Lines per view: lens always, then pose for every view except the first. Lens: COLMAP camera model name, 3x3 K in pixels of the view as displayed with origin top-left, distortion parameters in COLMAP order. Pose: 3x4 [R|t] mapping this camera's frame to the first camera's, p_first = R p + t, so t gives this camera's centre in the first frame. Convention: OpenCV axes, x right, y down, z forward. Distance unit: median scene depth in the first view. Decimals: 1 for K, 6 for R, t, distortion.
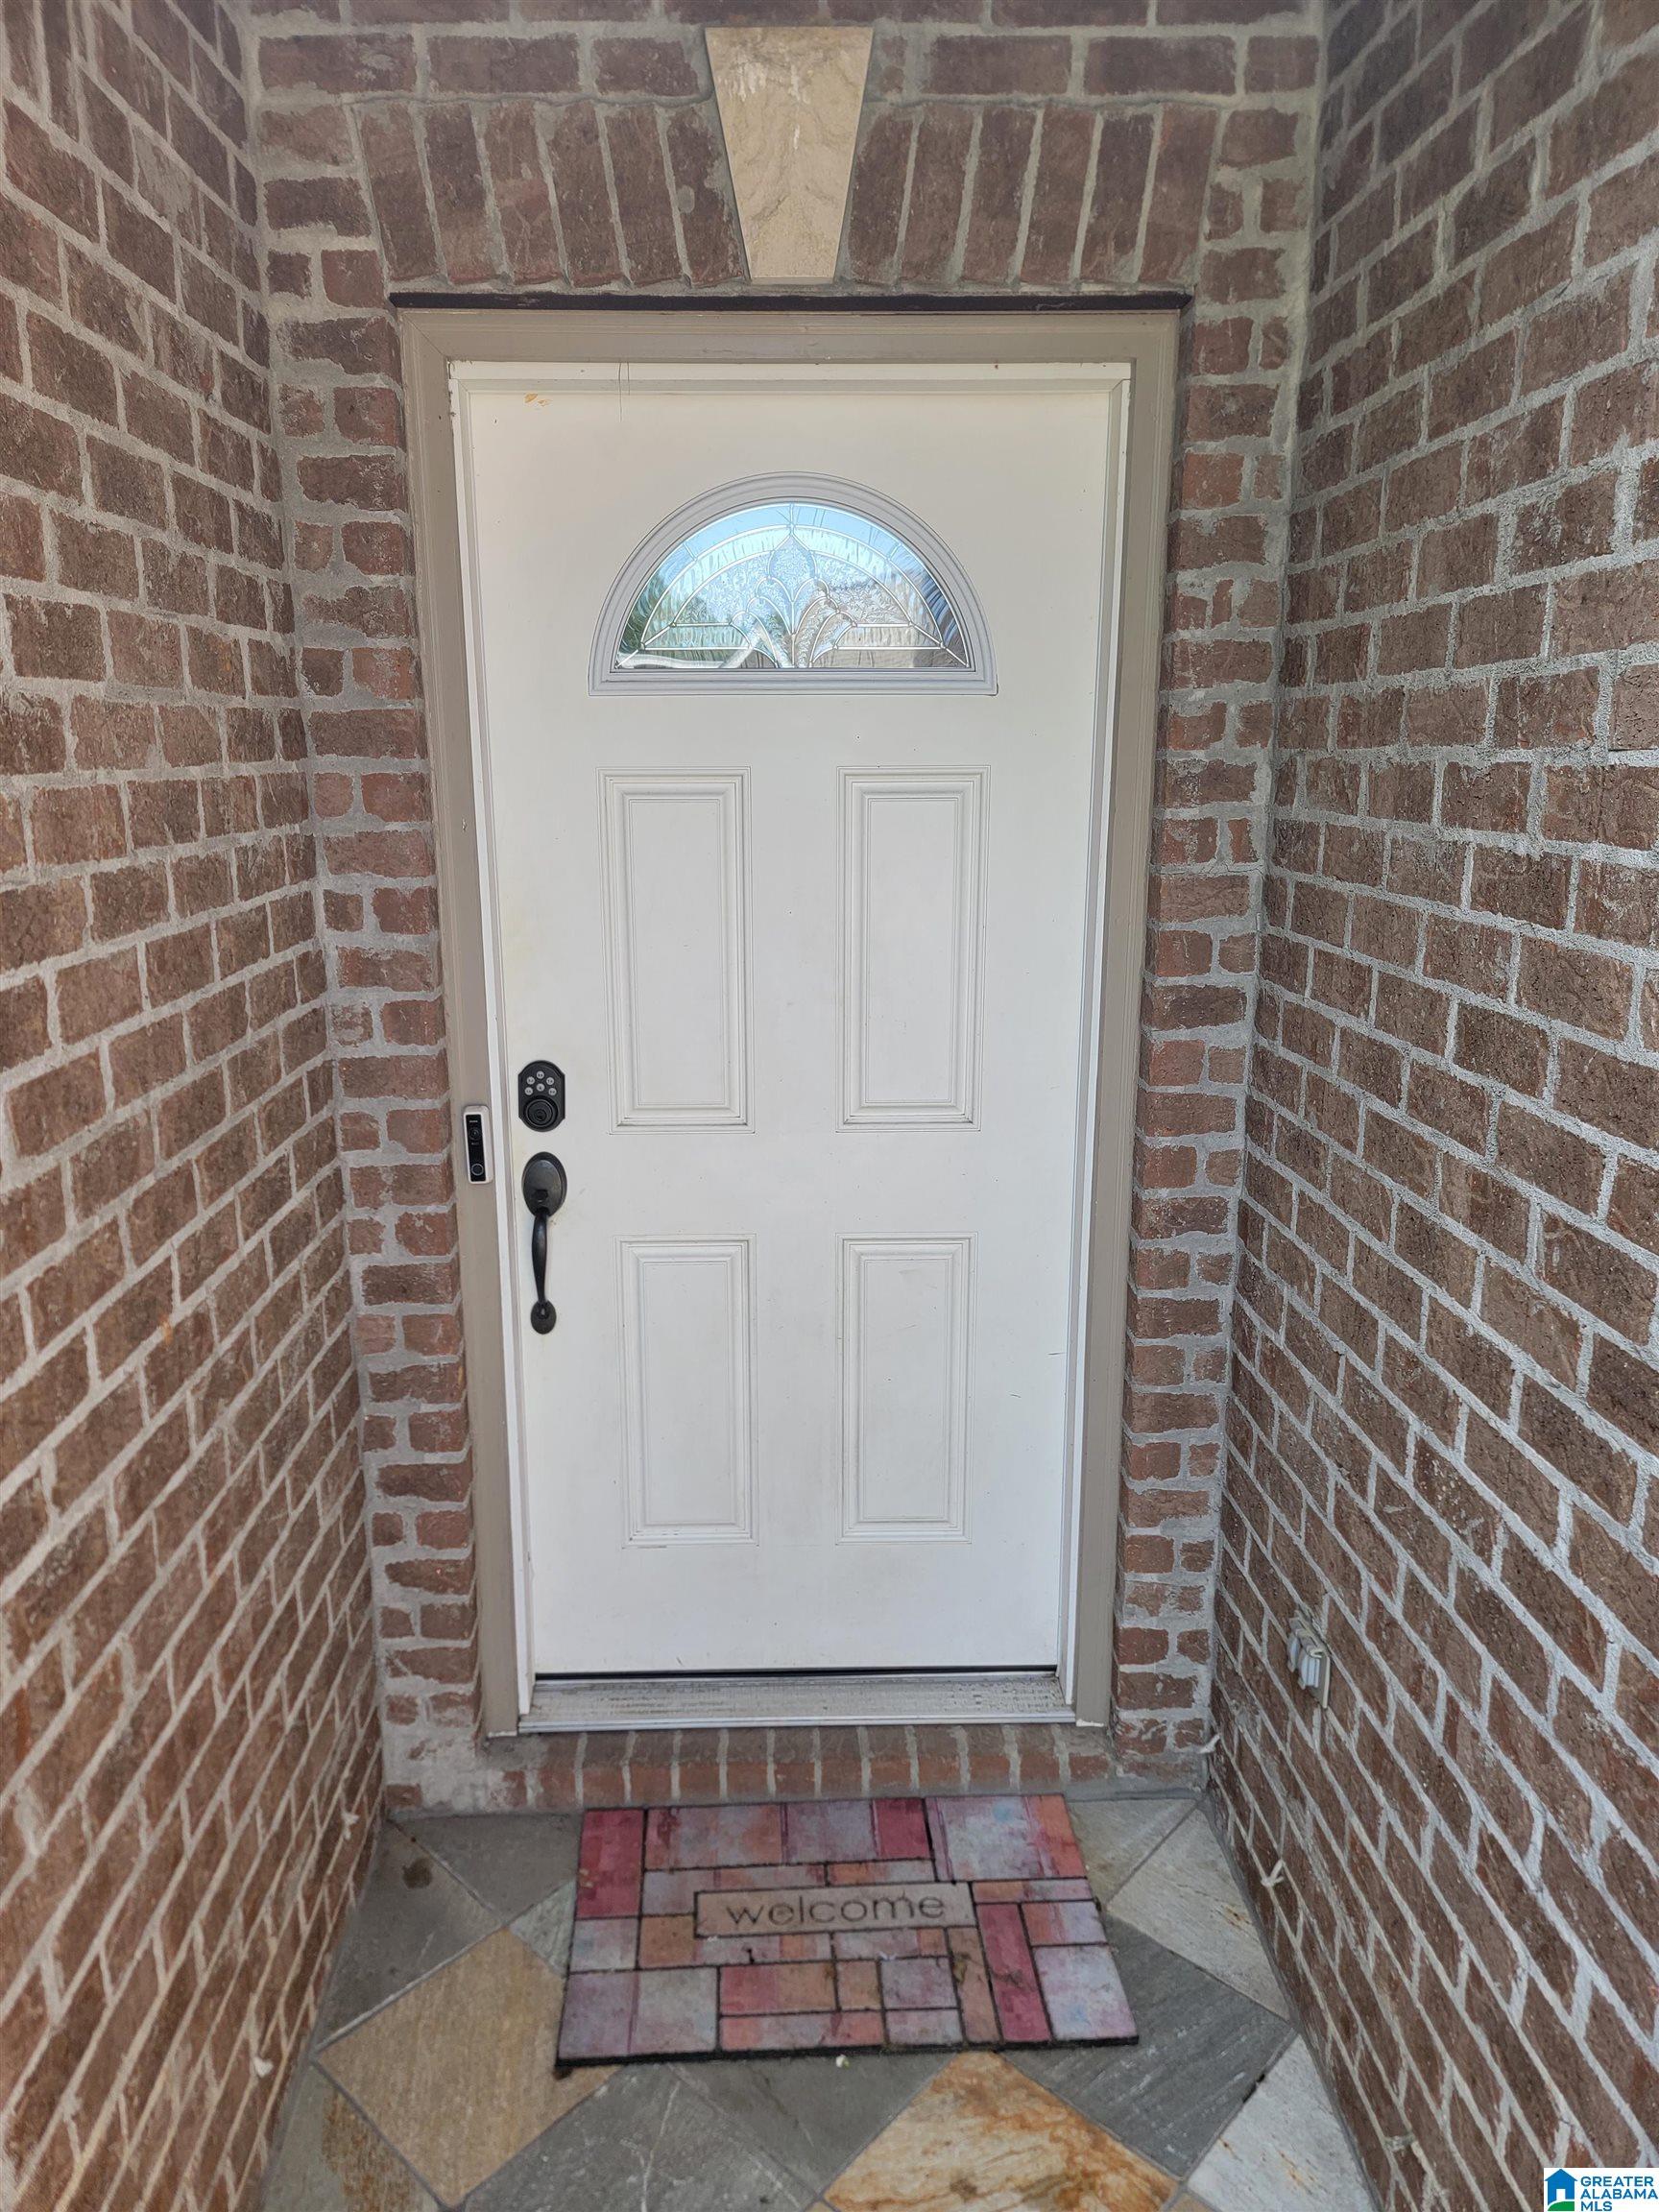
lens RADIAL K [[1536.5, 0, 815.2], [0, 1536.5, 1109.4], [0, 0, 1]] dist [0.051135, -0.025828]
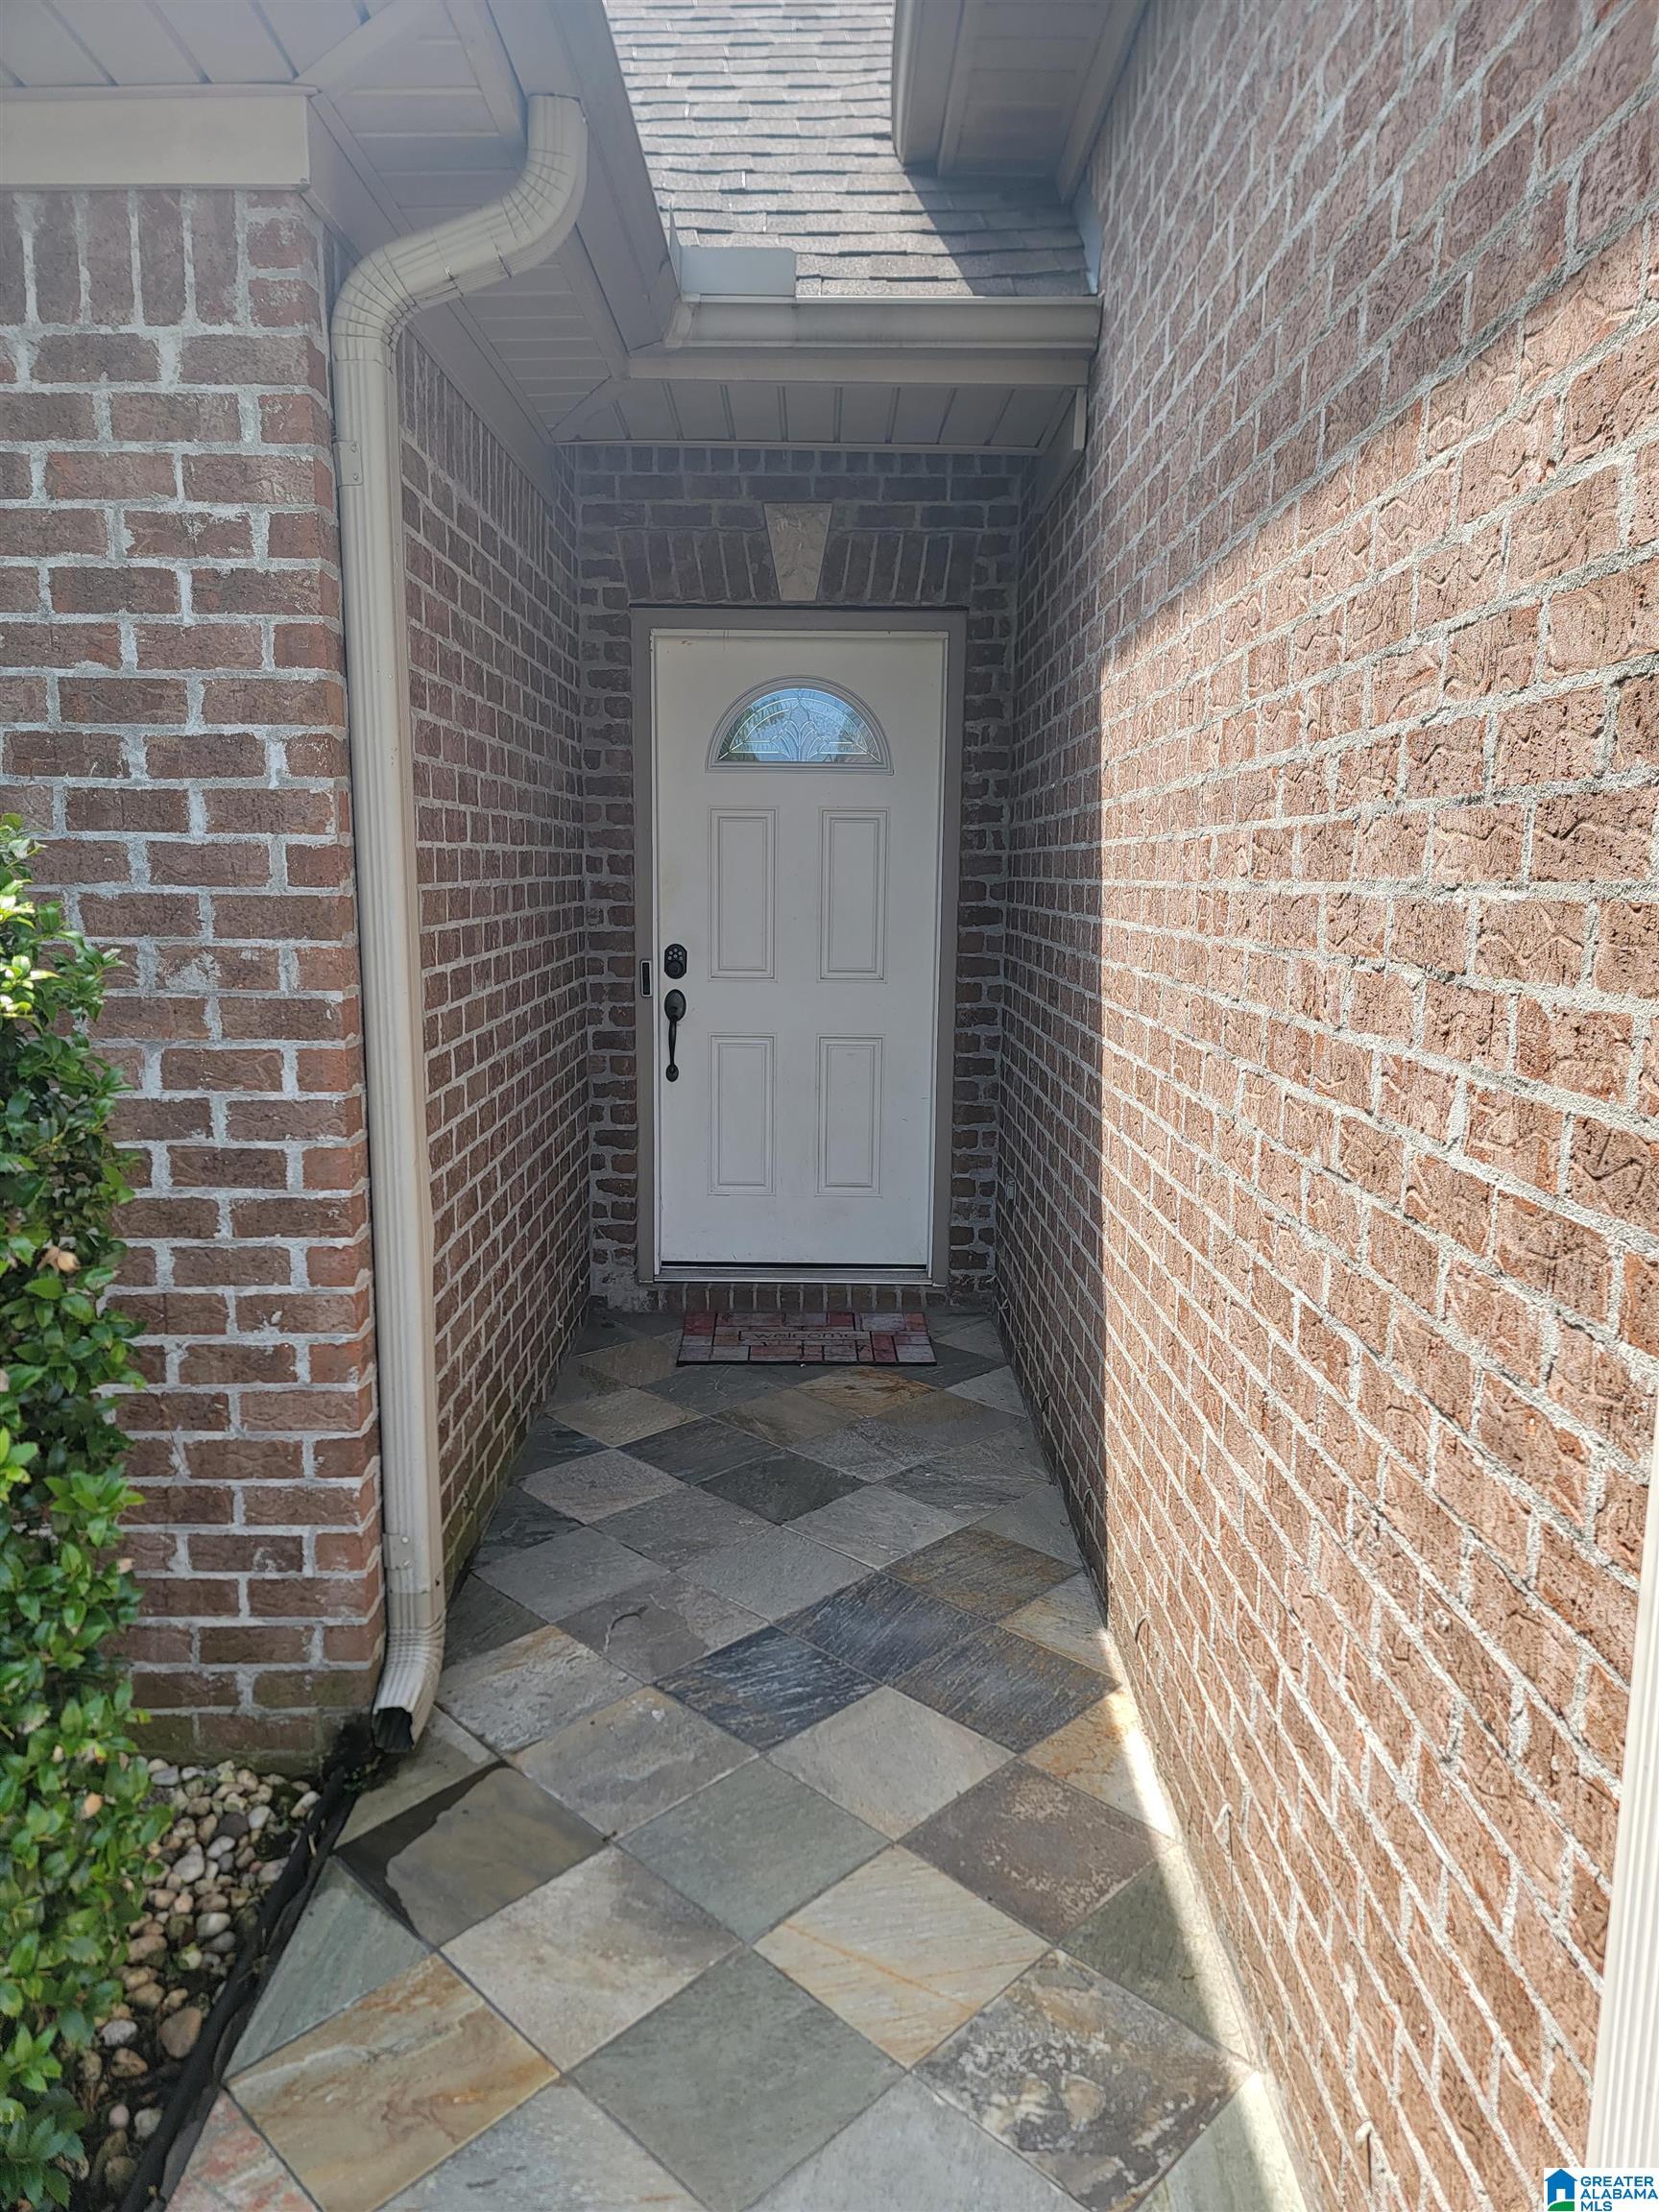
lens RADIAL K [[1536.5, 0, 835.1], [0, 1536.5, 1103.9], [0, 0, 1]] dist [0.051135, -0.025828]
pose [[0.999426, 0.019696, -0.027575, 0.104766], [-0.021650, 0.997136, -0.072459, 0.348337], [0.026069, 0.073014, 0.996990, -1.114714]]
